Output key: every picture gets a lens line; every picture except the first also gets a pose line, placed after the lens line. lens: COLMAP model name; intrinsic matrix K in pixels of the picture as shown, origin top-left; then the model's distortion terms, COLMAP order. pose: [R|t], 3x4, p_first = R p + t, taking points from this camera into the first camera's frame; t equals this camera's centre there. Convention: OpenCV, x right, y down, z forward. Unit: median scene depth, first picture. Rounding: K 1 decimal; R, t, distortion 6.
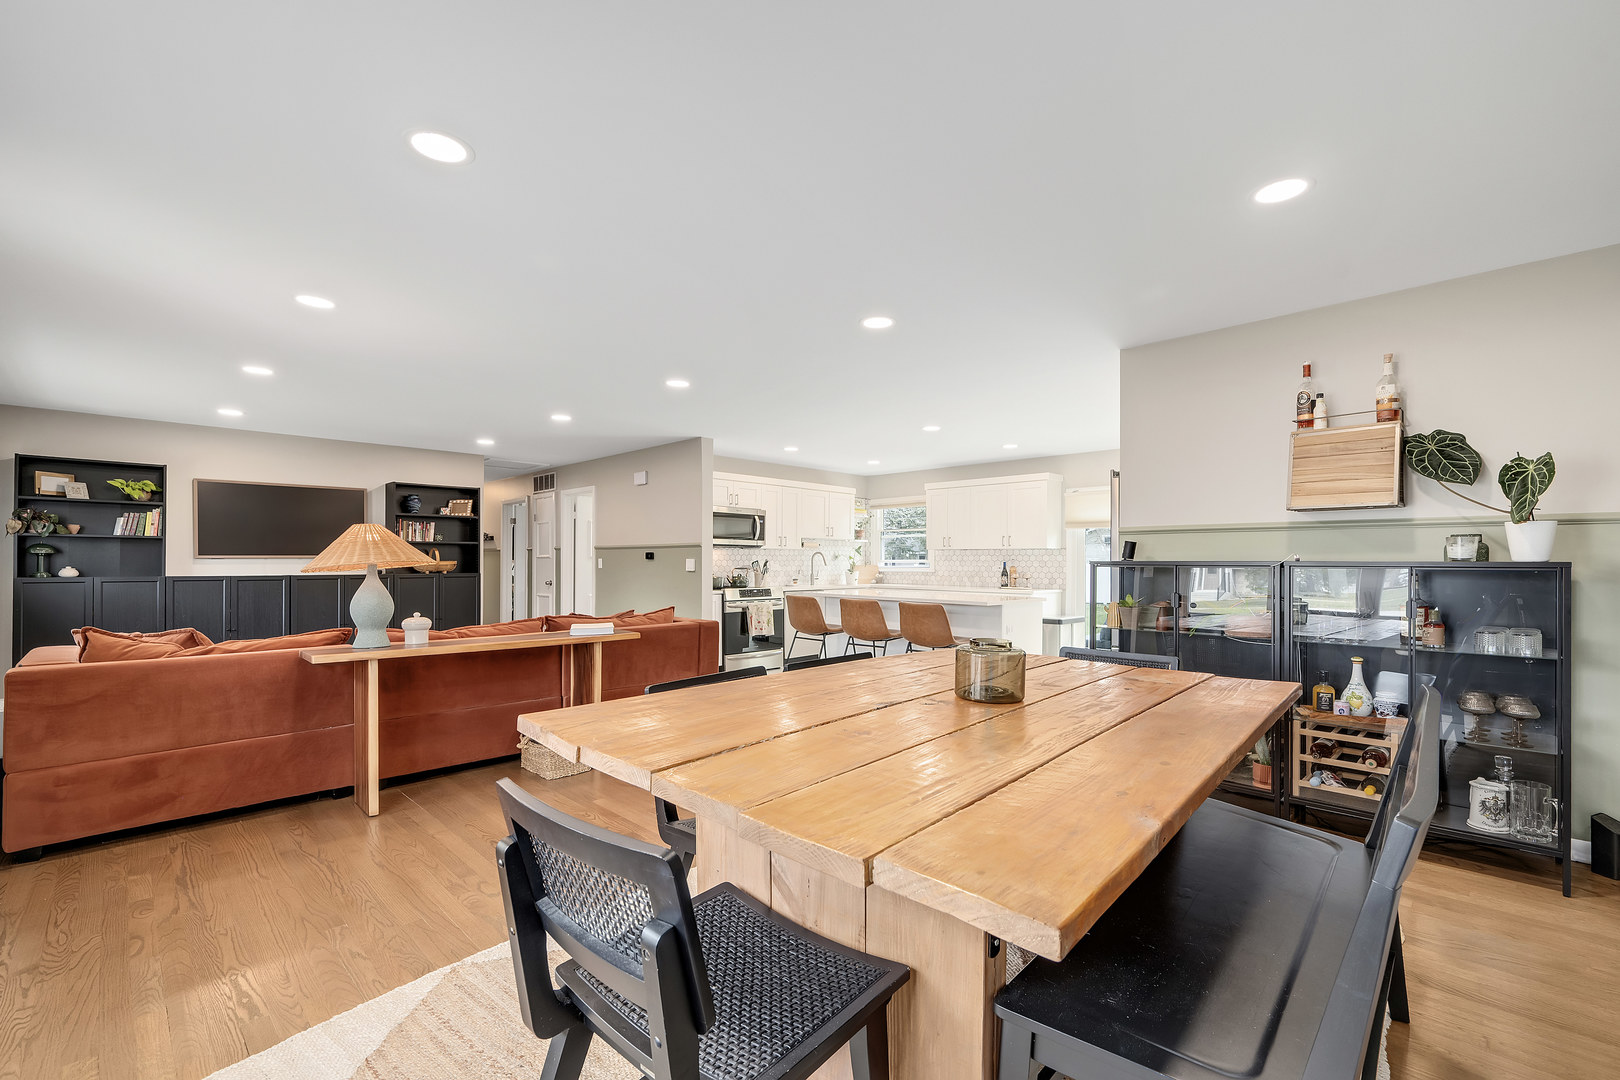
lens RADIAL K [[663.9, 0, 810.2], [0, 663.9, 555.0], [0, 0, 1]] dist [-0.004080, -0.000001]
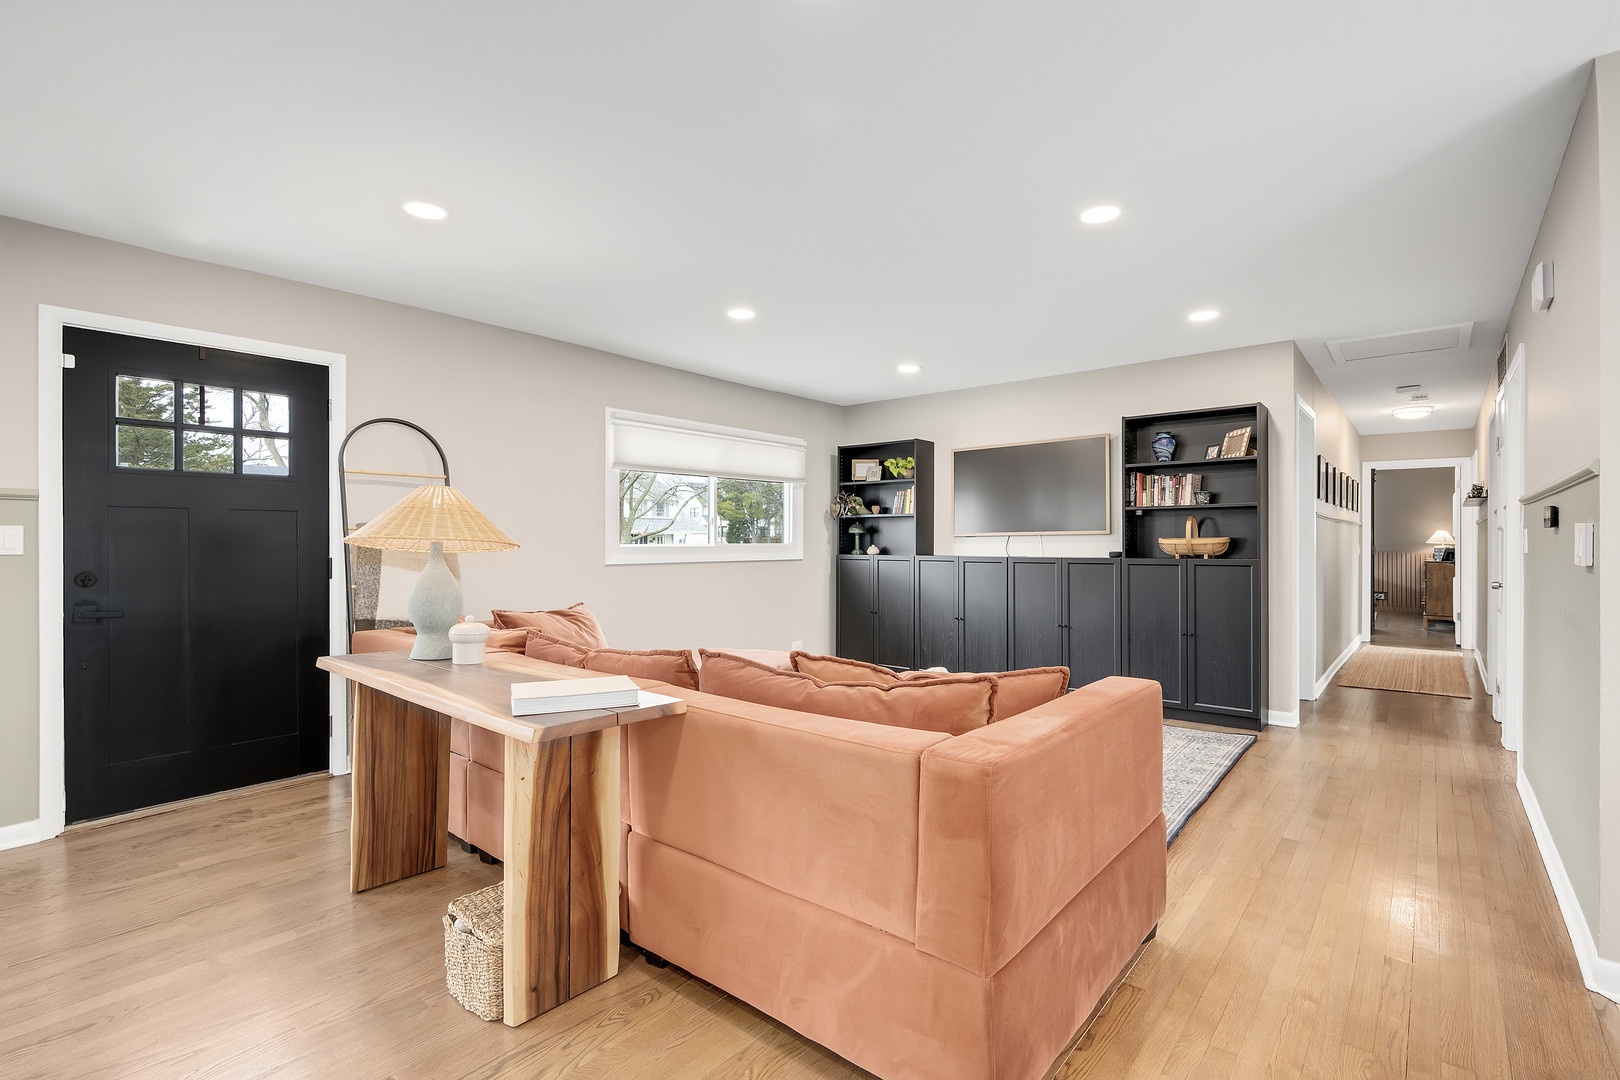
lens RADIAL K [[755.5, 0, 794.1], [0, 755.5, 544.1], [0, 0, 1]] dist [-0.003589, 0.000431]
pose [[0.100043, -0.001408, -0.994982, 0.072604], [0.009173, 0.999958, -0.000493, 0.011602], [0.994941, -0.009077, 0.100052, 0.572934]]
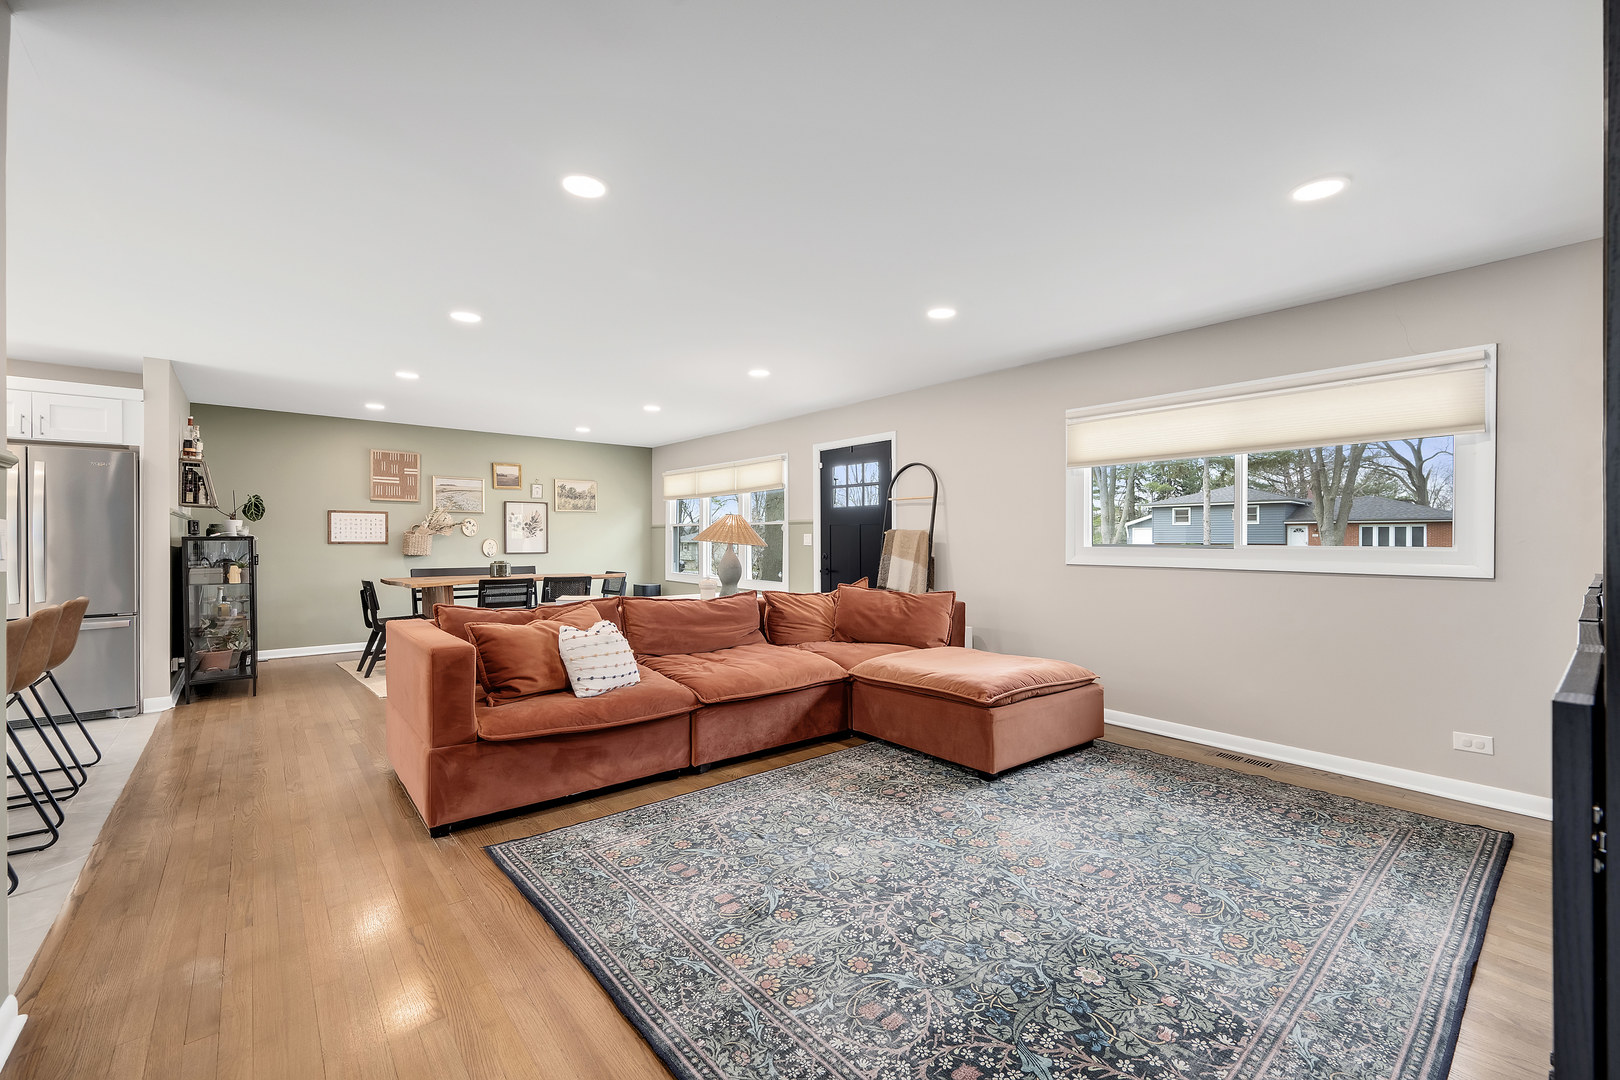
lens RADIAL K [[663.9, 0, 845.4], [0, 663.9, 535.7], [0, 0, 1]] dist [-0.004080, -0.000001]
pose [[-0.999553, -0.006780, 0.029109, -0.454055], [-0.007224, 0.999859, -0.015165, 0.013034], [-0.029002, -0.015369, -0.999461, 1.106800]]
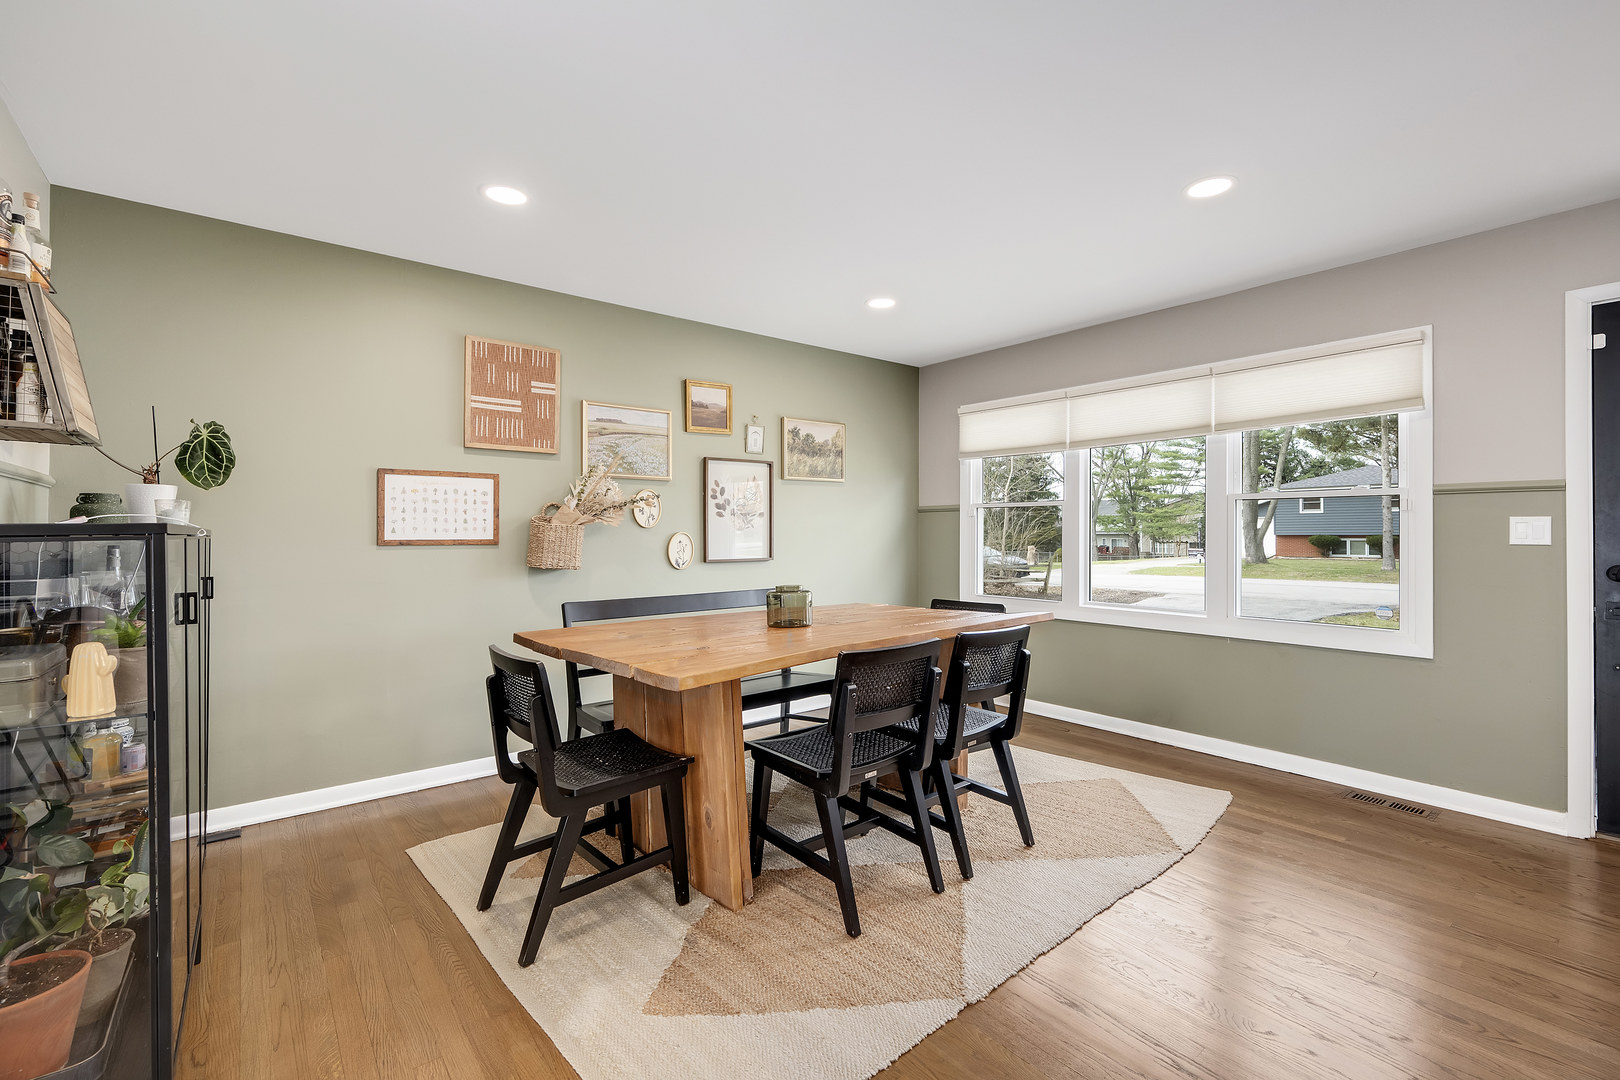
lens RADIAL K [[704.9, 0, 827.3], [0, 704.9, 528.7], [0, 0, 1]] dist [-0.000072, -0.000141]
pose [[-0.997391, -0.002379, 0.072144, -0.008332], [-0.003434, 0.999889, -0.014501, 0.011375], [-0.072102, -0.014711, -0.997289, 0.612498]]
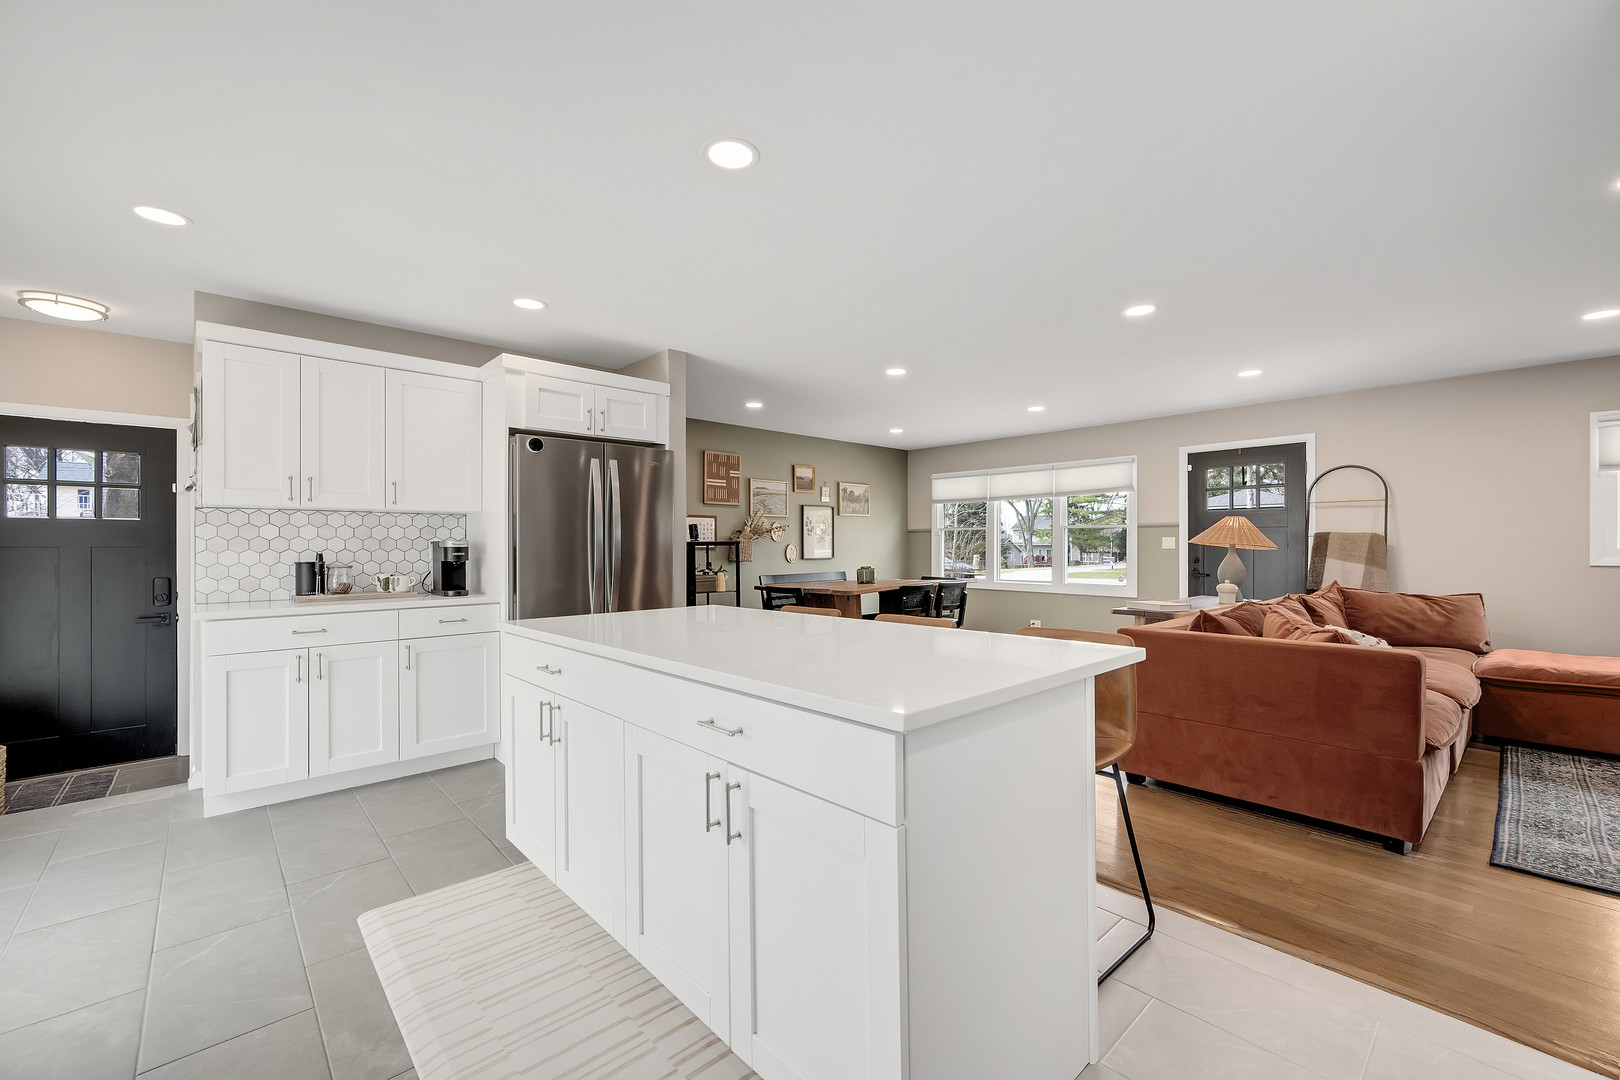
lens RADIAL K [[663.9, 0, 849.0], [0, 663.9, 545.4], [0, 0, 1]] dist [-0.004080, -0.000001]
pose [[-0.999850, -0.002415, -0.017175, 0.079101], [-0.002288, 0.999970, -0.007379, 0.015847], [0.017192, -0.007339, -0.999825, 1.090603]]
